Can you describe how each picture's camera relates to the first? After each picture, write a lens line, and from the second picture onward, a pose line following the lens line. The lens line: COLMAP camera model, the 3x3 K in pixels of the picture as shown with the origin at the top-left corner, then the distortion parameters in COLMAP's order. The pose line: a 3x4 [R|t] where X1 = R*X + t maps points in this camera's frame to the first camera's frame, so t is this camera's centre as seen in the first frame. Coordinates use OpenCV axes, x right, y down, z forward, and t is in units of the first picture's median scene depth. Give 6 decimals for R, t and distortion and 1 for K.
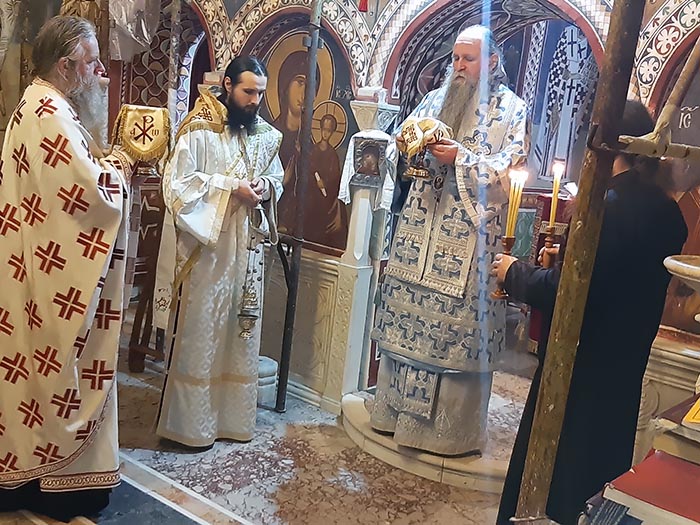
lens RADIAL K [[849.9, 0, 362.4], [0, 849.9, 263.5], [0, 0, 1]] dist [0.128490, -0.310407]
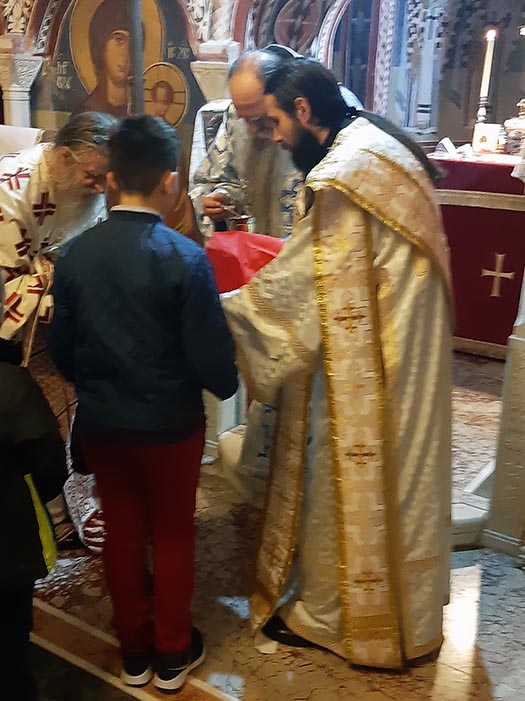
lens RADIAL K [[851.1, 0, 262.9], [0, 851.1, 353.5], [0, 0, 1]] dist [0.128490, -0.310407]
pose [[0.992070, -0.105898, 0.067689, -0.029136], [0.093895, 0.982489, 0.160934, -0.052662], [-0.083547, -0.153302, 0.984641, 0.201103]]
